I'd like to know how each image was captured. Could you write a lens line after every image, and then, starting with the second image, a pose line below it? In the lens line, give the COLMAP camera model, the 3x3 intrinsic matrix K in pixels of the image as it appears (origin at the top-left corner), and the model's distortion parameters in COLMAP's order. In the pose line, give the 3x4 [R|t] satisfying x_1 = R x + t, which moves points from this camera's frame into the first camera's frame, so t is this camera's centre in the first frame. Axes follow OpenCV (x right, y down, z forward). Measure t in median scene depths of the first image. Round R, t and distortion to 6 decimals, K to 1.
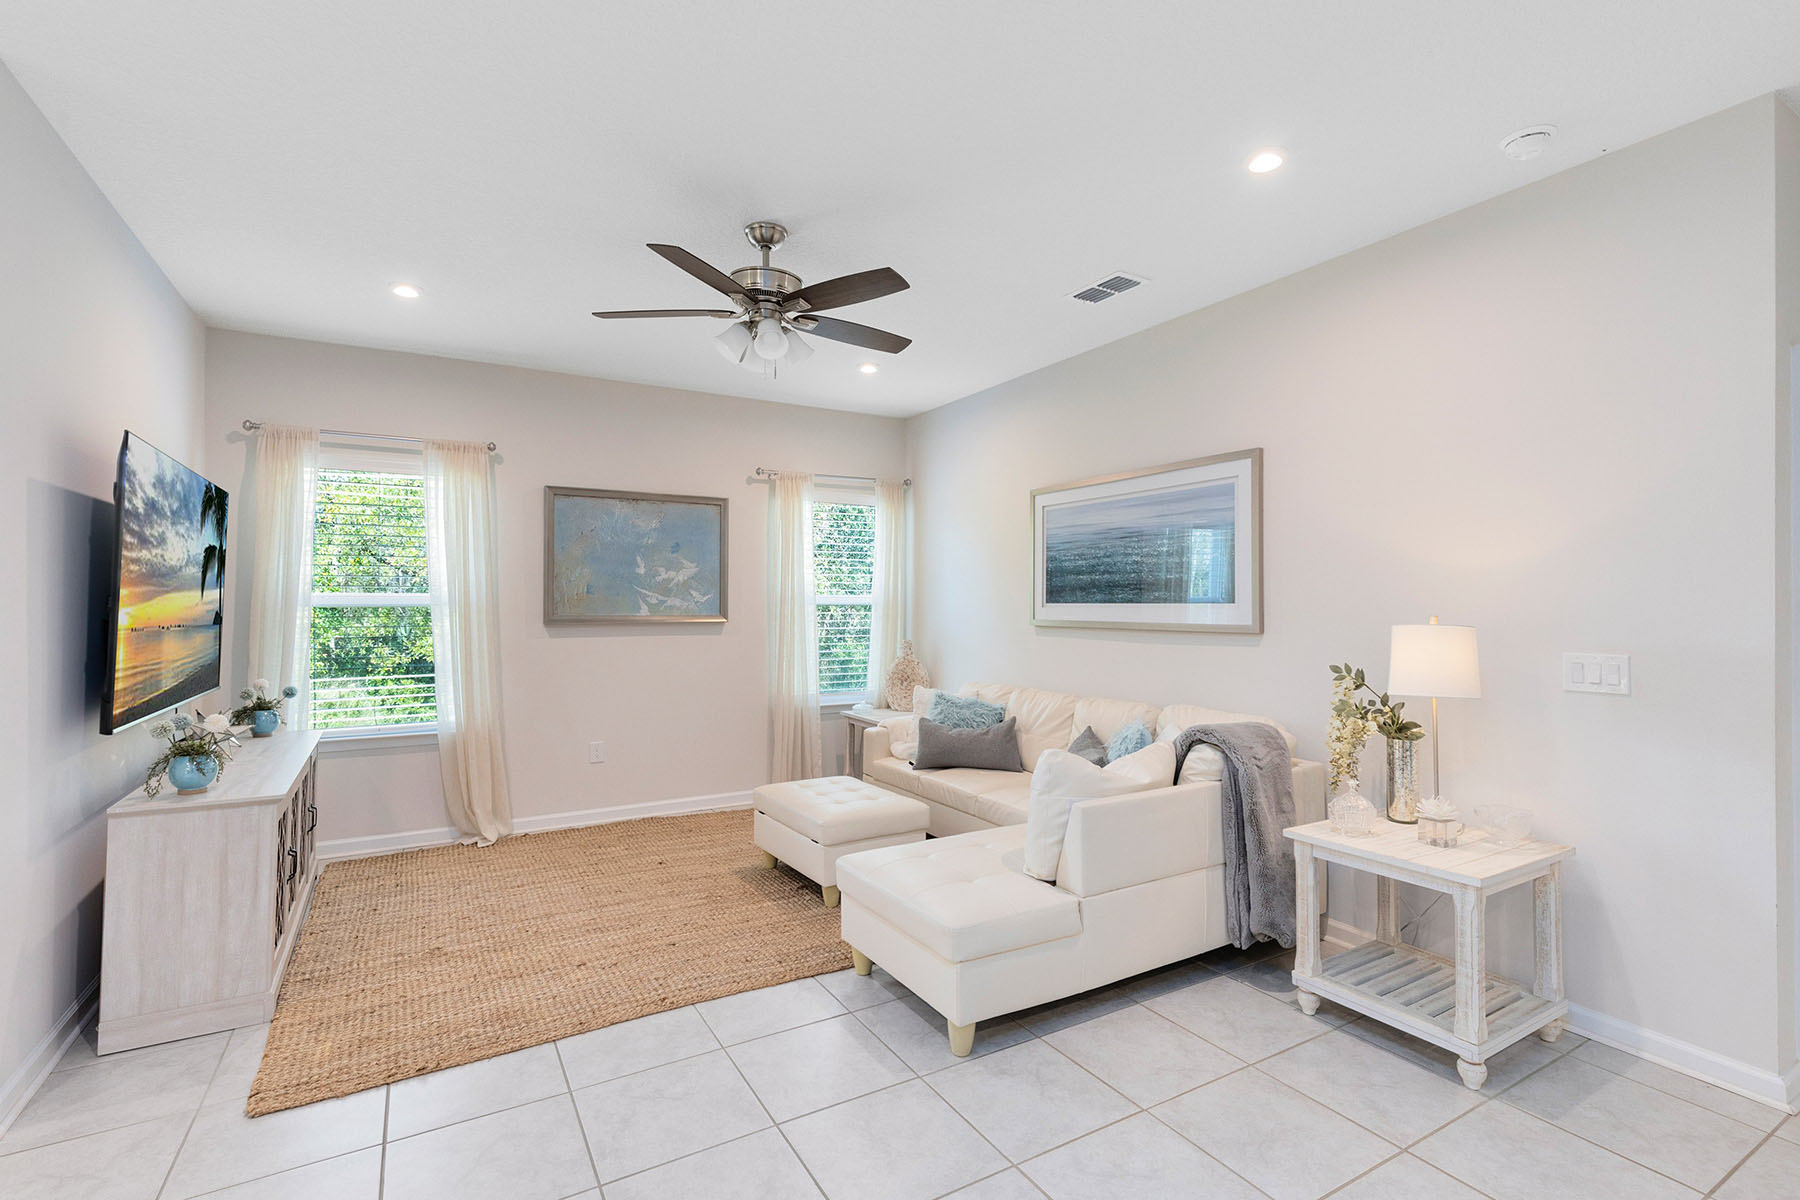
lens RADIAL K [[818.2, 0, 902.4], [0, 818.2, 603.5], [0, 0, 1]] dist [0.004881, 0.000177]
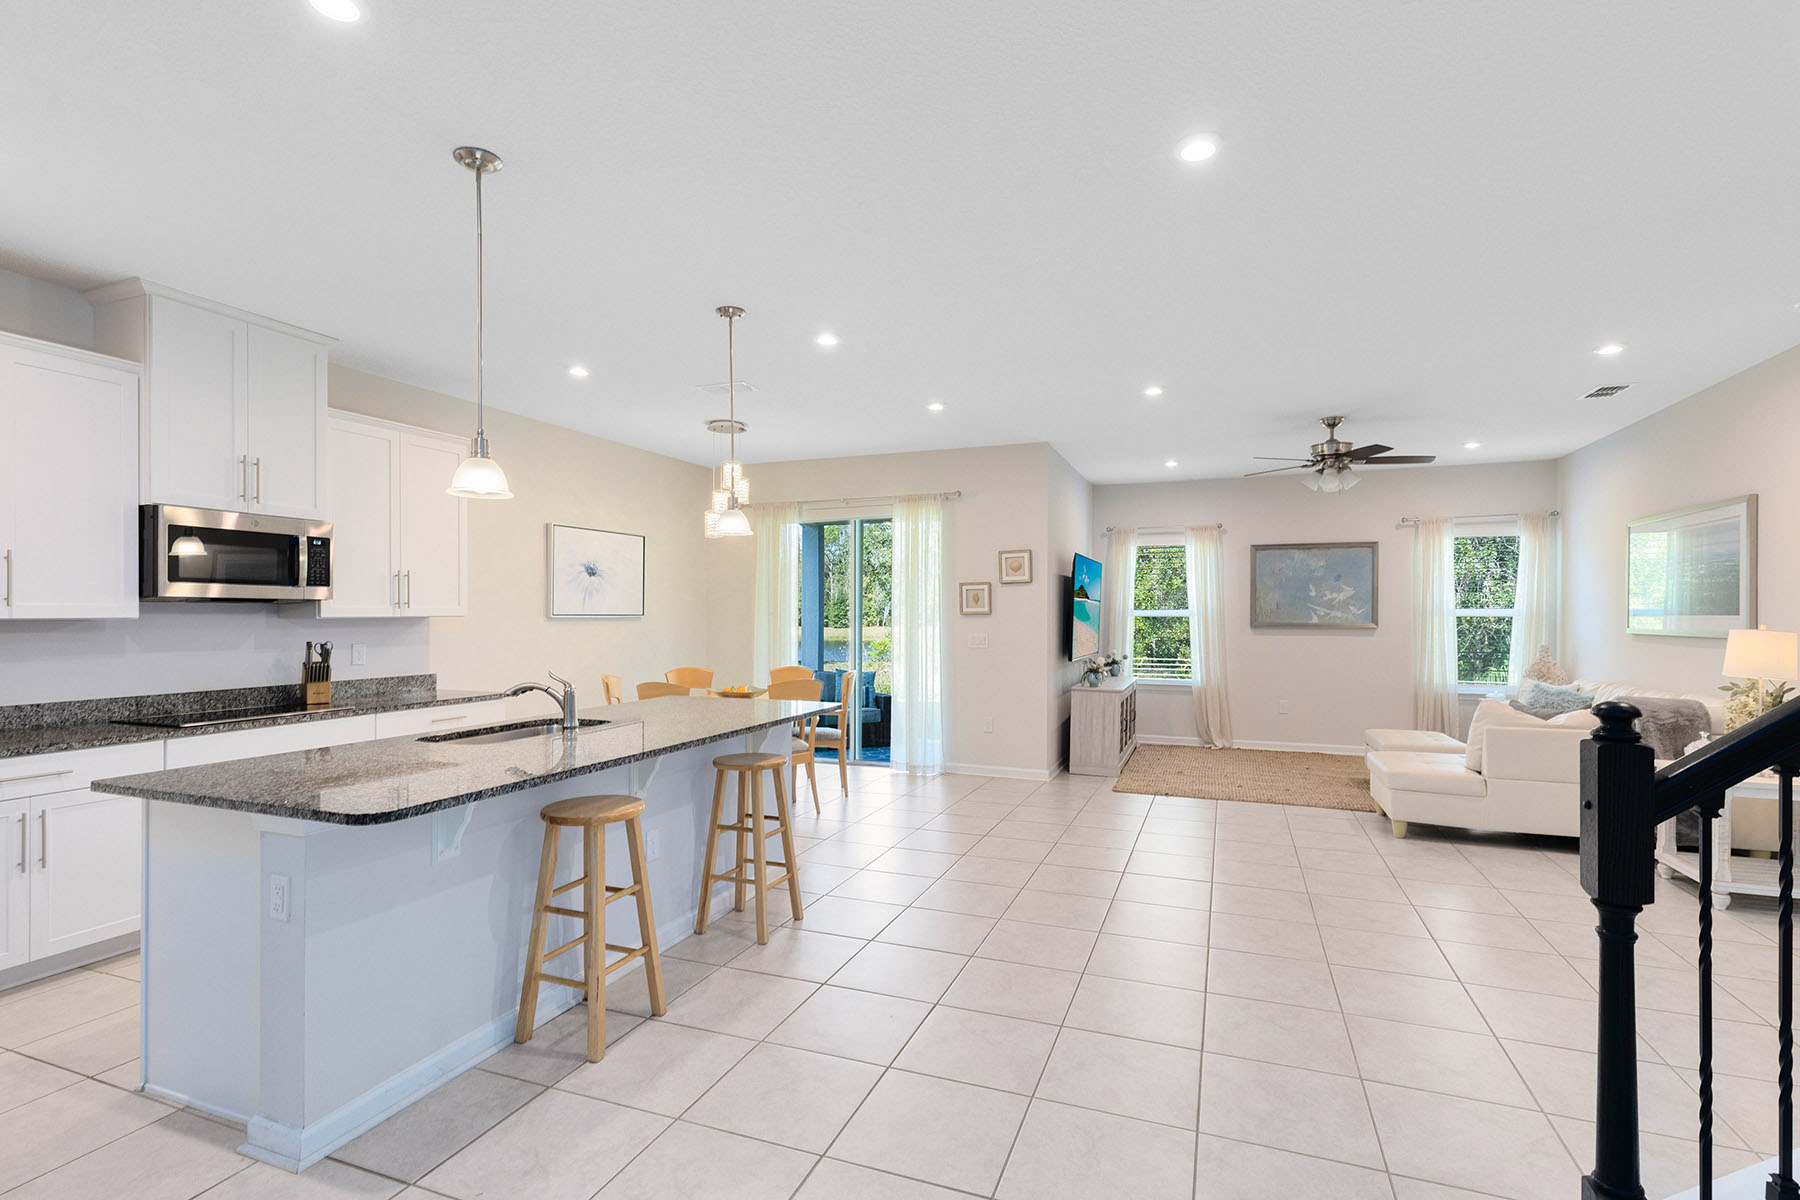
lens RADIAL K [[818.2, 0, 902.4], [0, 818.2, 603.5], [0, 0, 1]] dist [0.004881, 0.000177]
pose [[0.612672, -0.010838, -0.790263, 0.512555], [0.000464, 0.999911, -0.013354, -0.001545], [0.790337, 0.007814, 0.612622, -0.671738]]
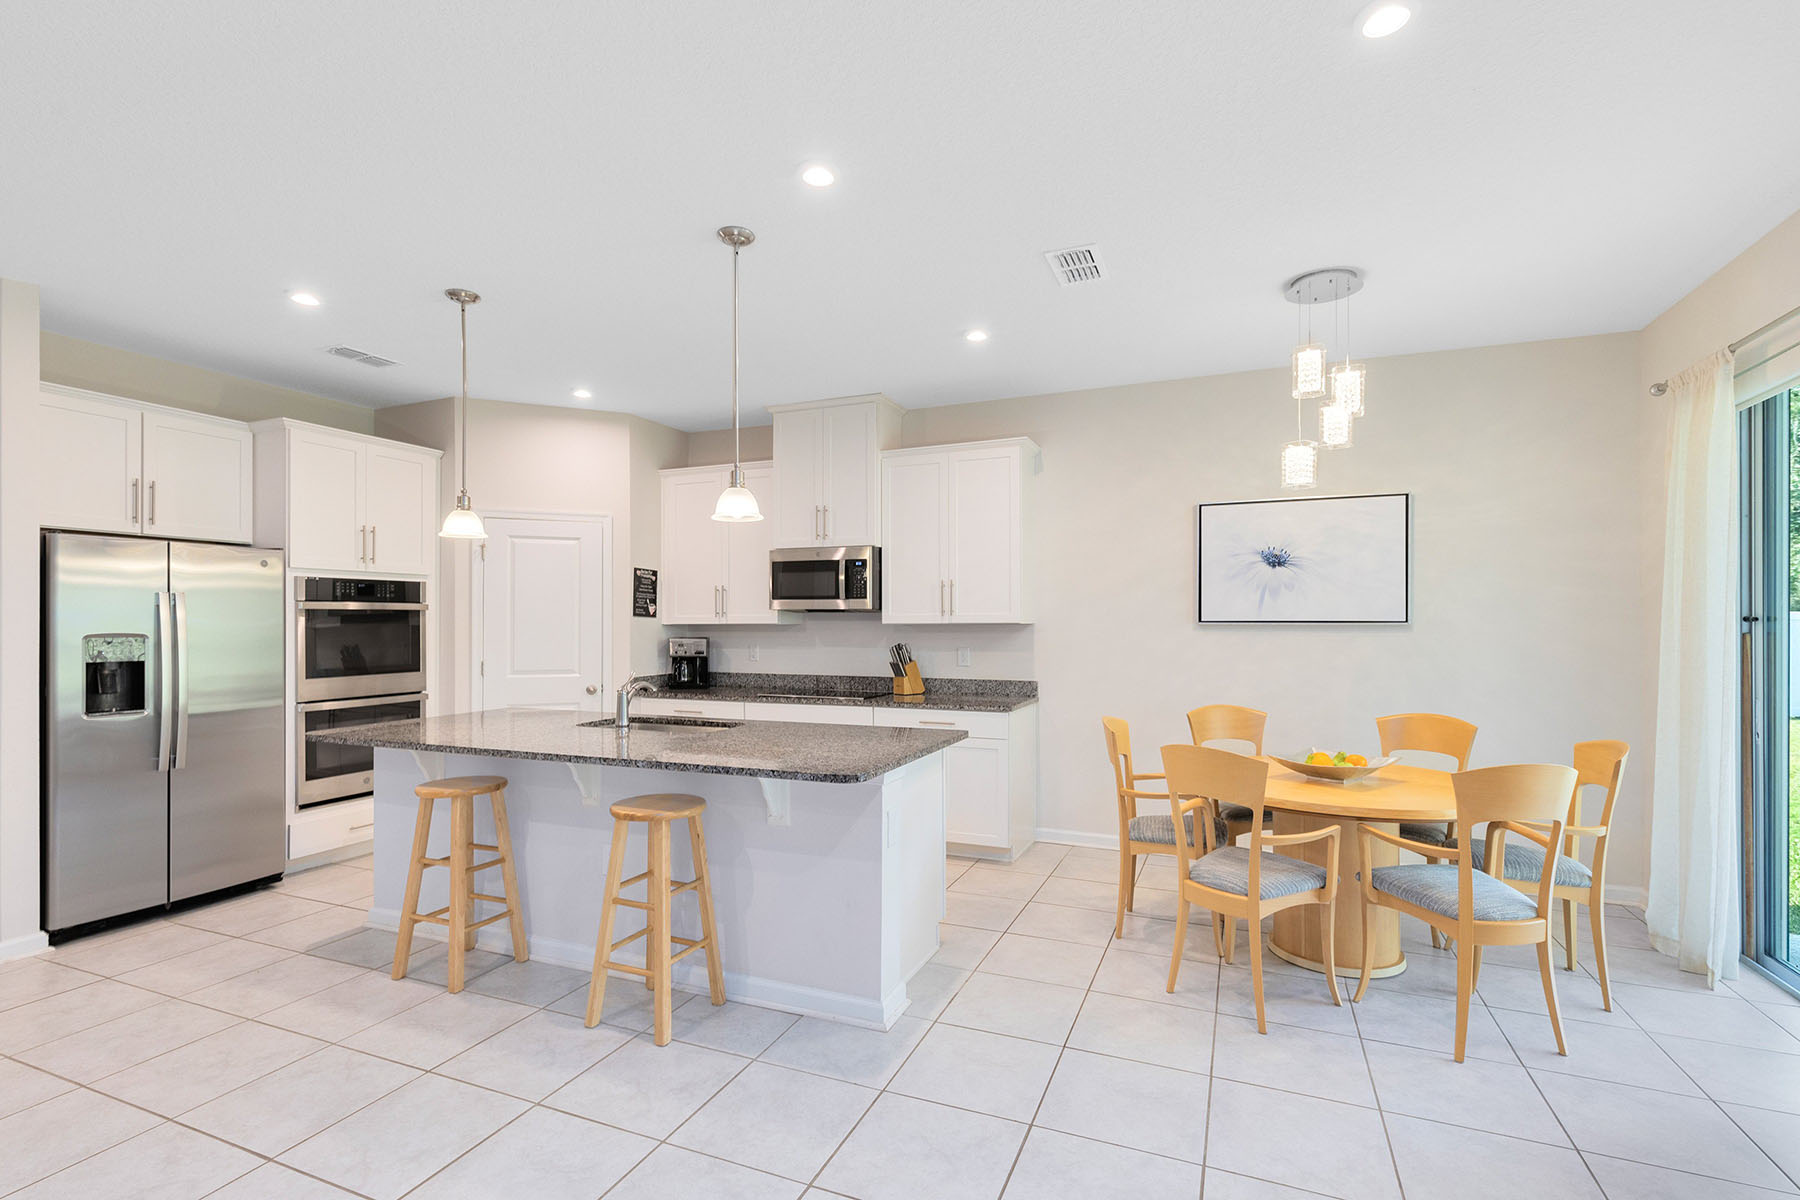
lens RADIAL K [[806.4, 0, 898.4], [0, 806.4, 617.2], [0, 0, 1]] dist [0.000779, 0.000010]
pose [[-0.797974, -0.002150, -0.602689, 0.016844], [0.001181, 0.999986, -0.005130, -0.001647], [0.602691, -0.004805, -0.797960, 0.312753]]
